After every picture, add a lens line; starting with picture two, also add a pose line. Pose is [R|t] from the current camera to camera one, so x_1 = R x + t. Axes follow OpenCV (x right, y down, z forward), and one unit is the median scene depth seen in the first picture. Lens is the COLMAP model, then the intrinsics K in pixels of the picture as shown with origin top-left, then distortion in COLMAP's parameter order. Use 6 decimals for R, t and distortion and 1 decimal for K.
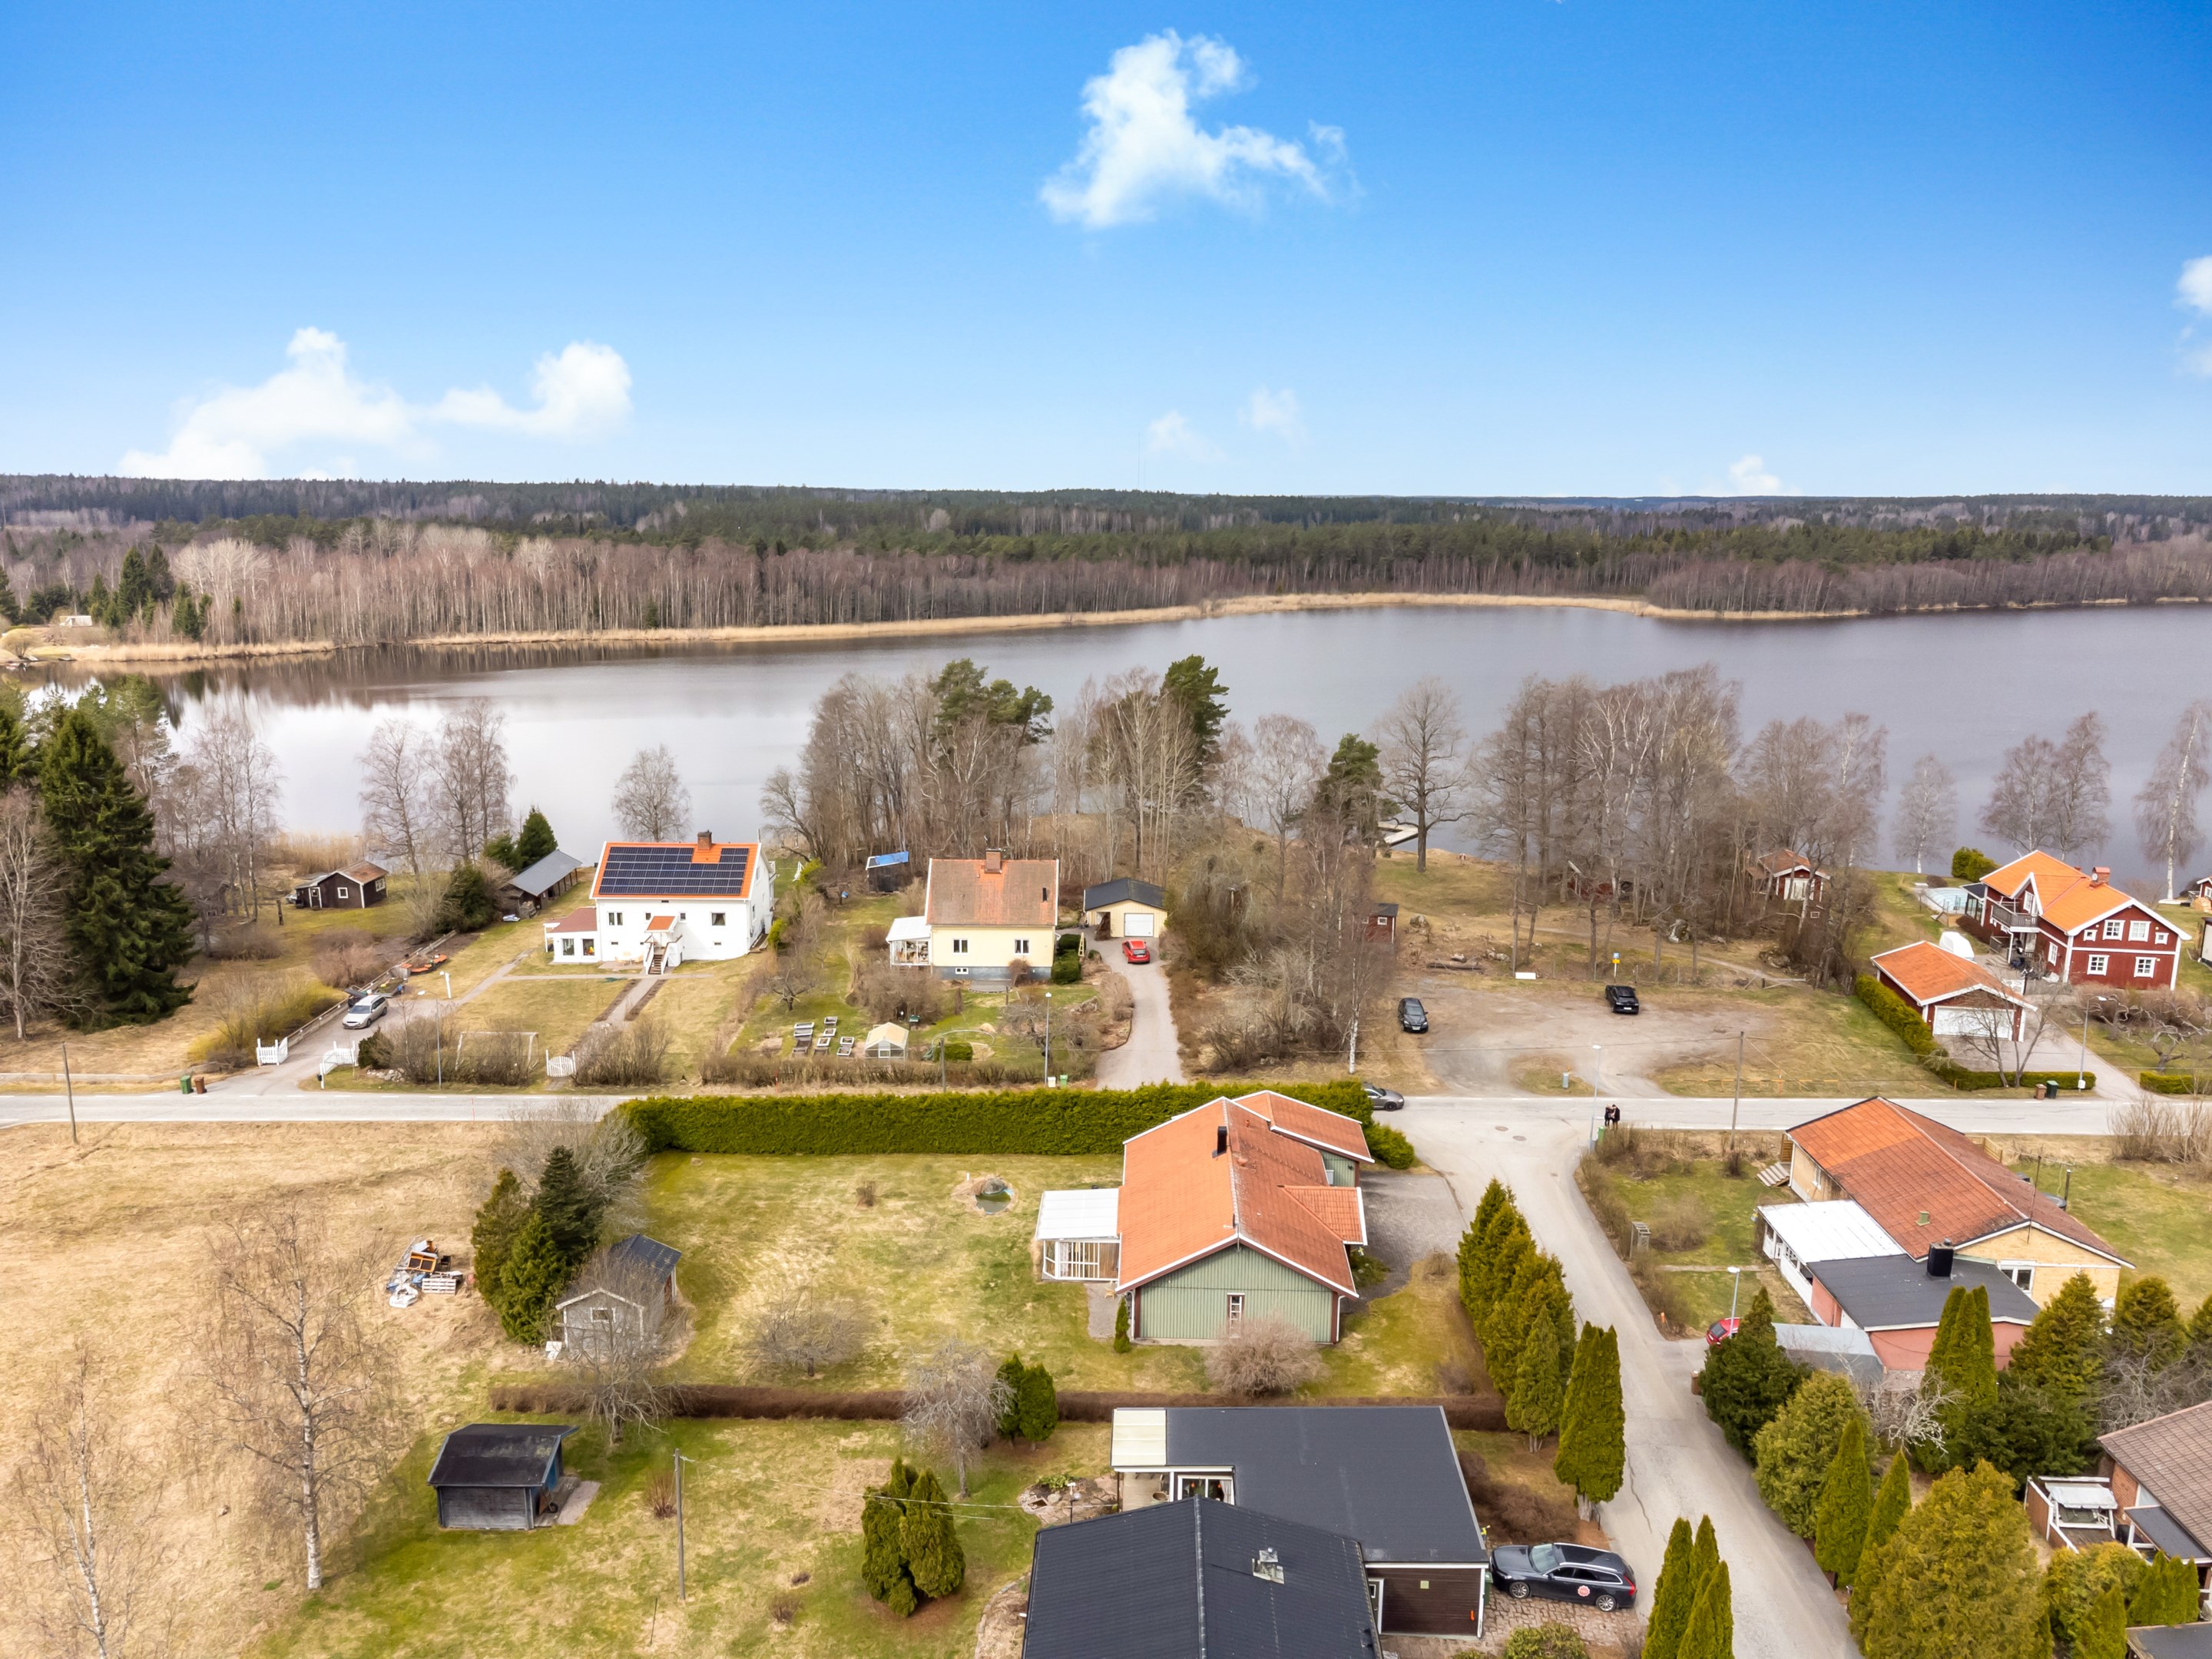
lens RADIAL K [[1652.9, 0, 1098.0], [0, 1652.9, 815.9], [0, 0, 1]] dist [0.031260, -0.007516]
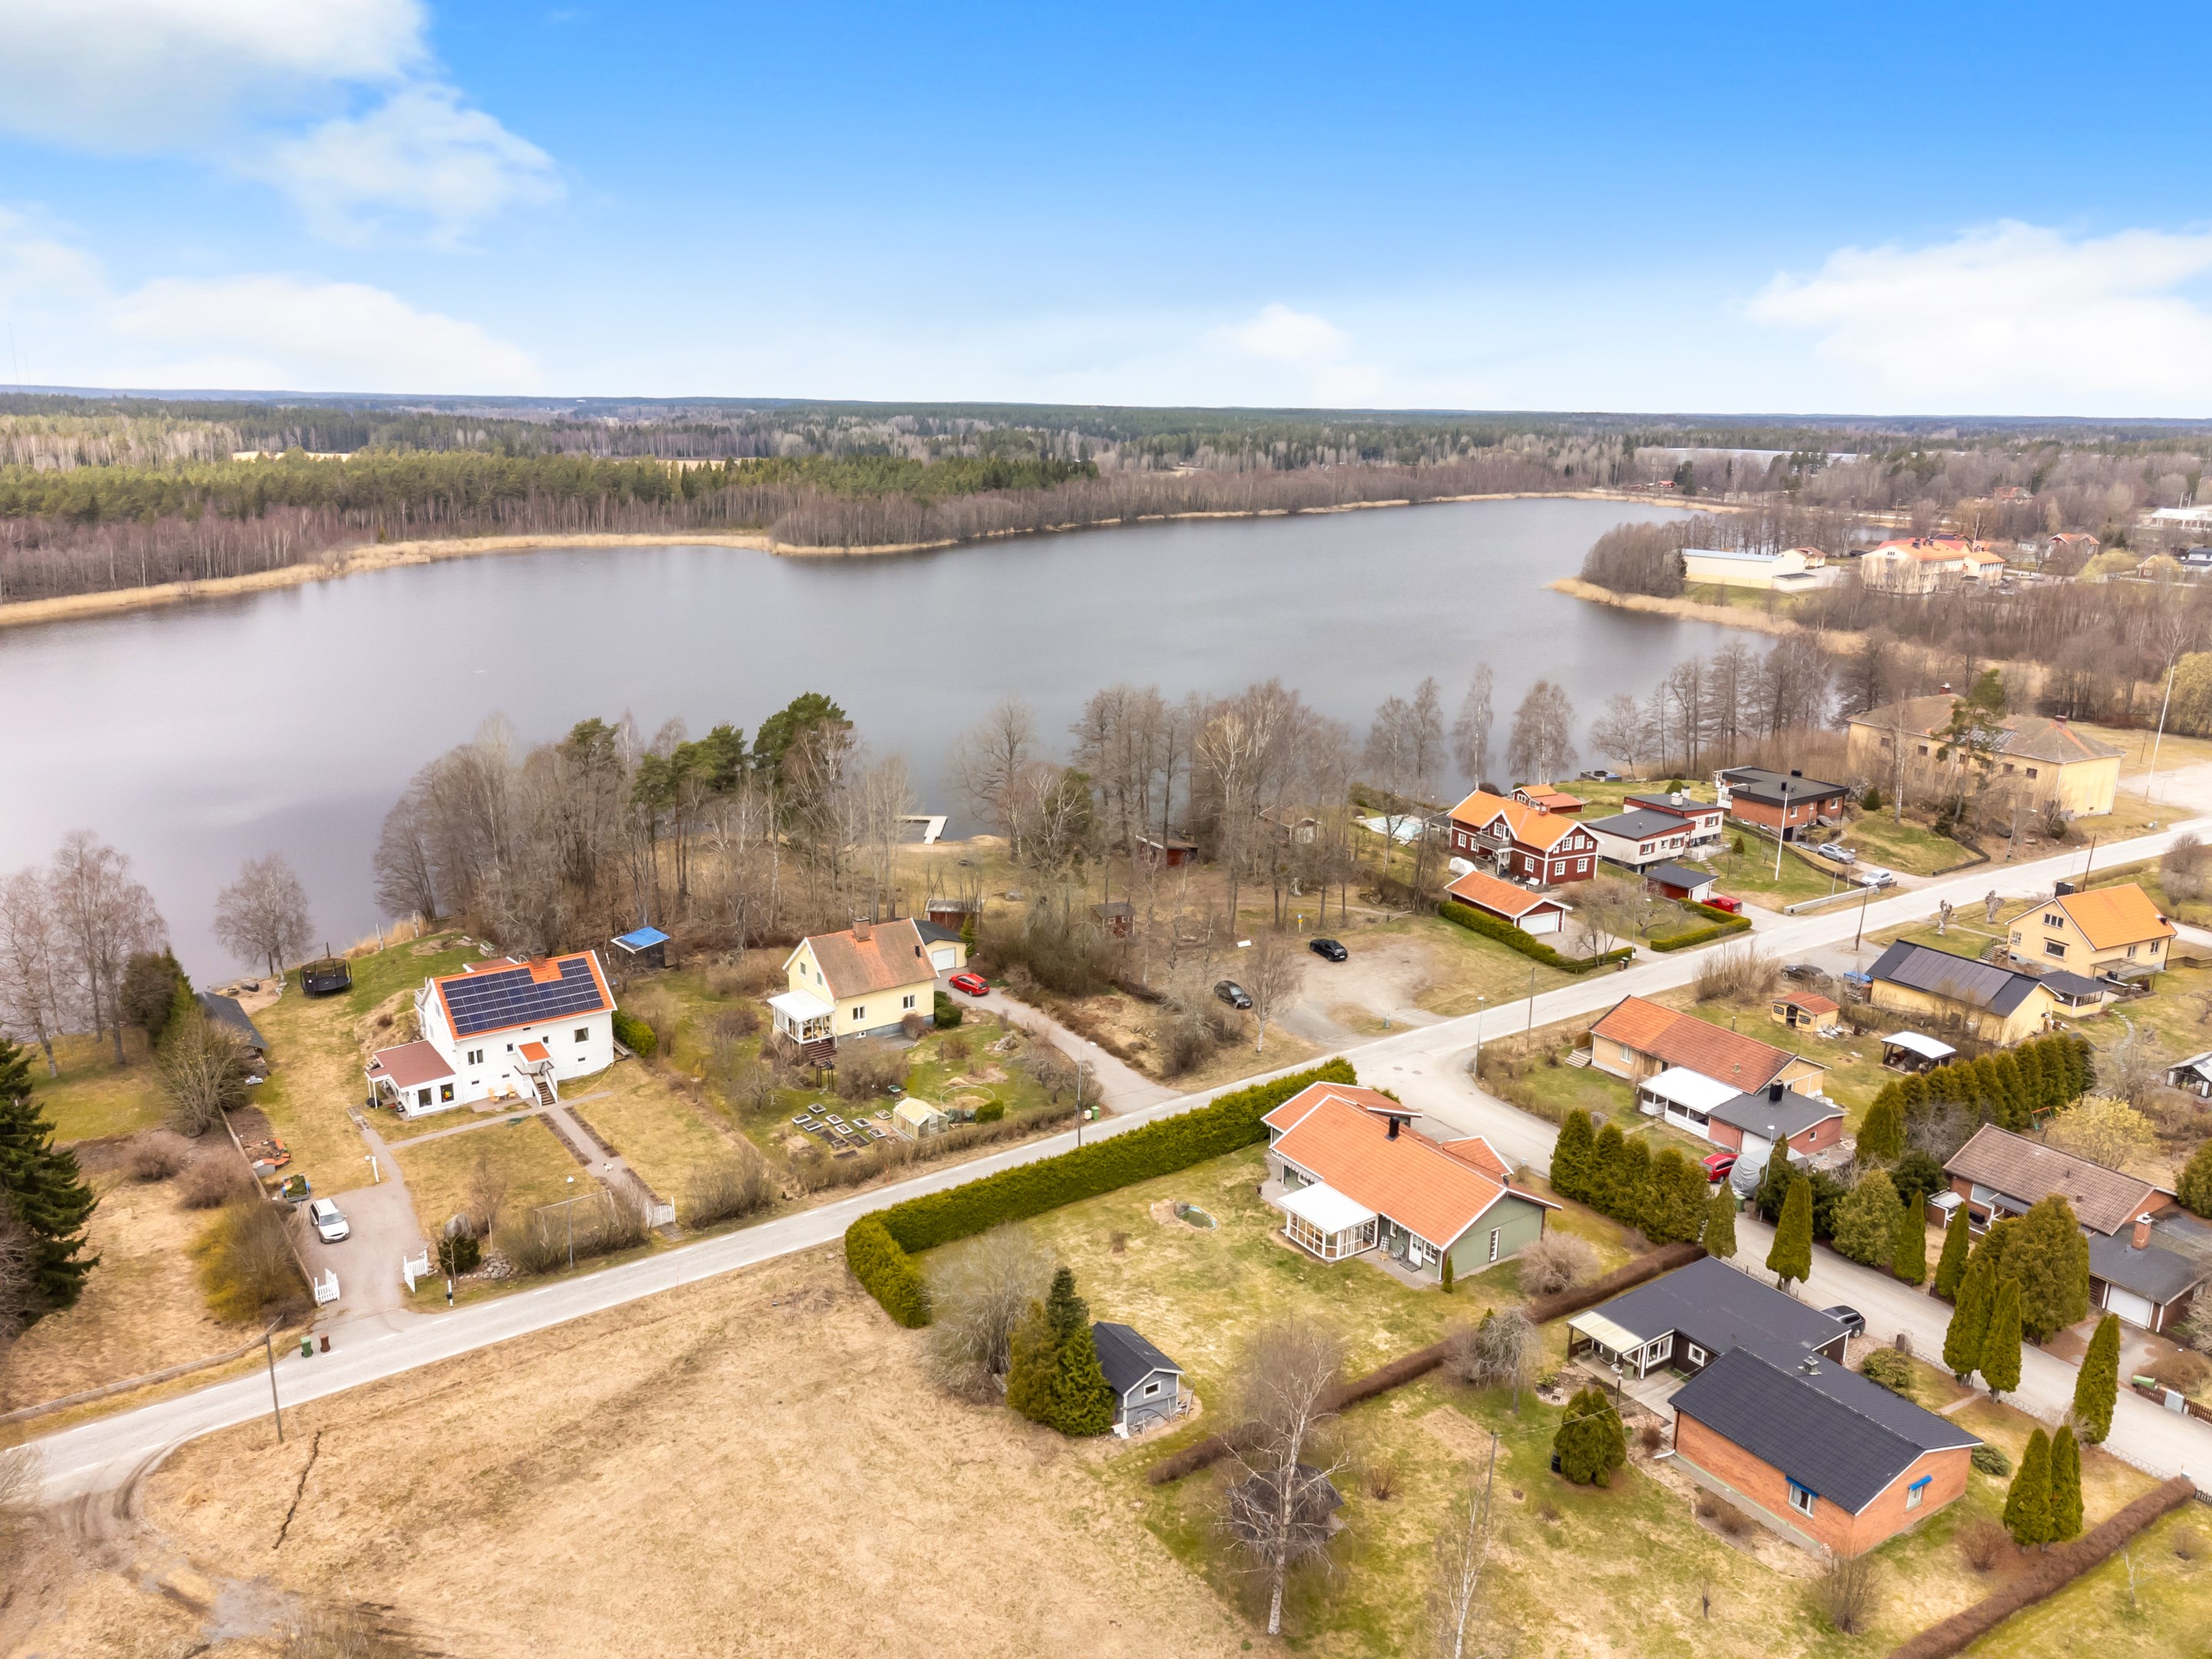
lens RADIAL K [[1652.9, 0, 1120.1], [0, 1652.9, 850.5], [0, 0, 1]] dist [0.031260, -0.007516]
pose [[0.813761, -0.147617, 0.562140, -0.509110], [0.103395, 0.988548, 0.109916, -0.120728], [-0.571928, -0.031323, 0.819706, 0.019269]]
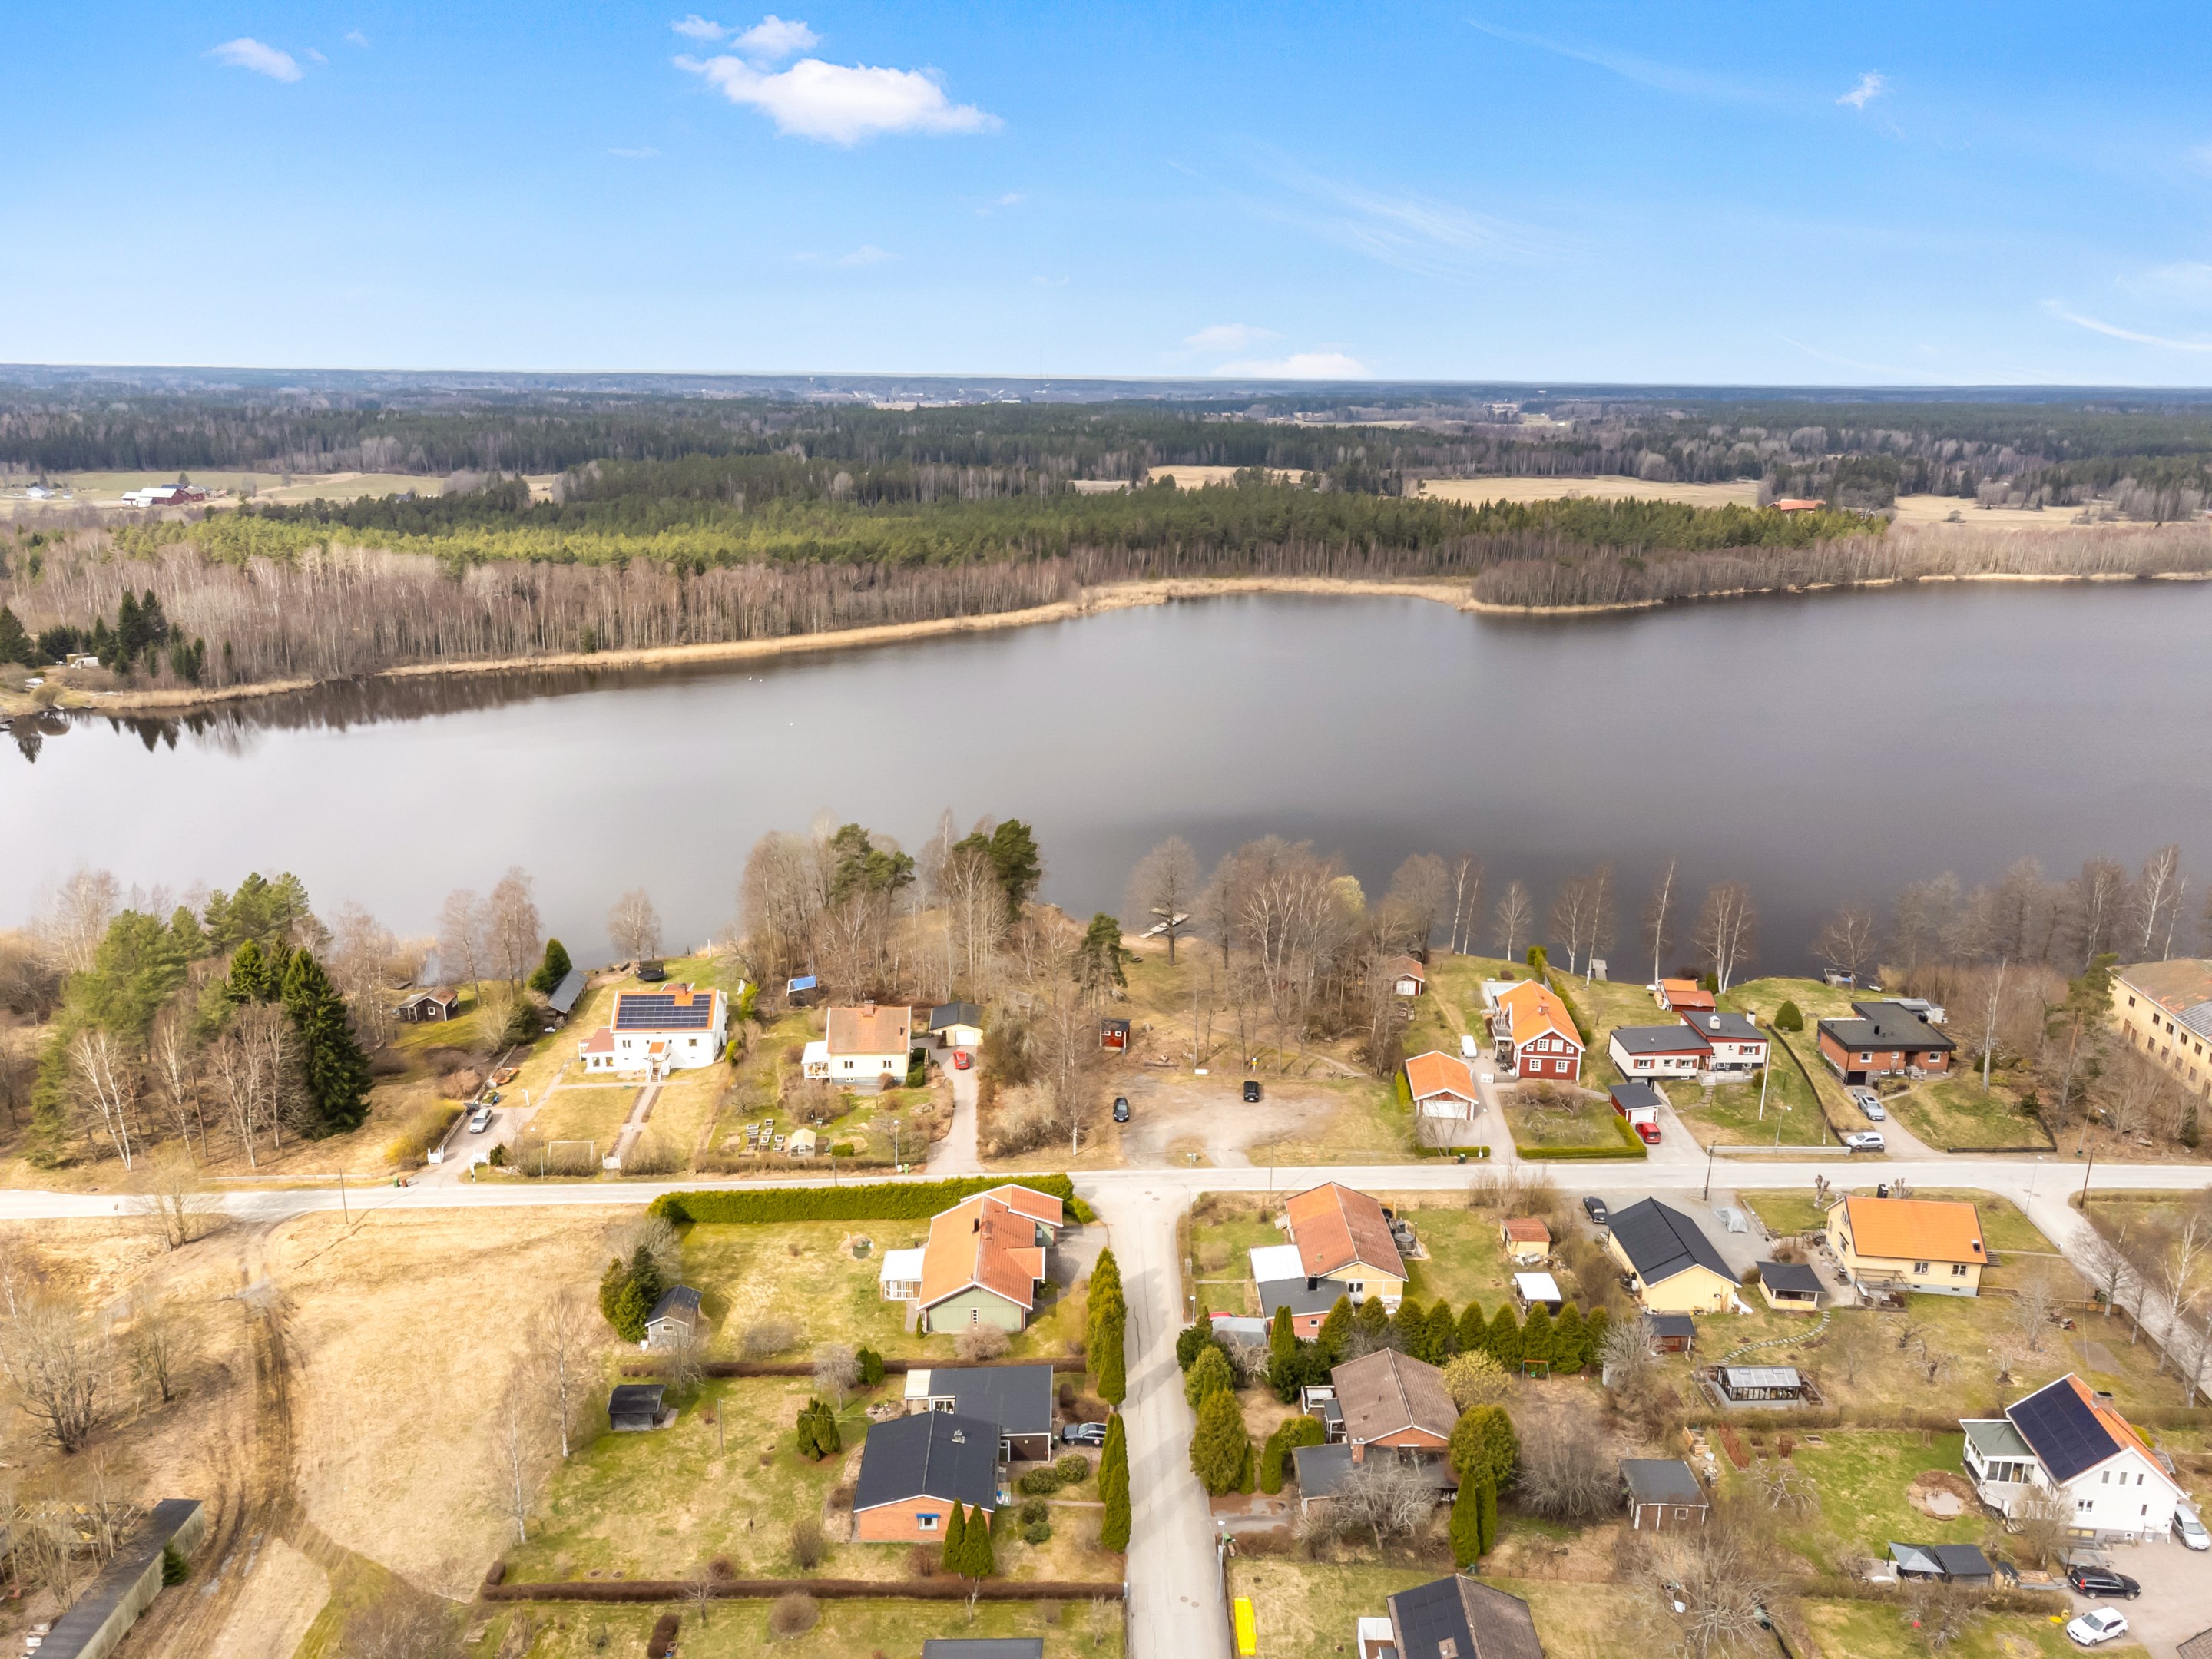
lens RADIAL K [[1652.9, 0, 1104.4], [0, 1652.9, 815.8], [0, 0, 1]] dist [0.031260, -0.007516]
pose [[0.998439, -0.009246, 0.055077, 0.075147], [0.005420, 0.997588, 0.069203, -0.259976], [-0.055584, -0.068796, 0.996081, -0.572560]]
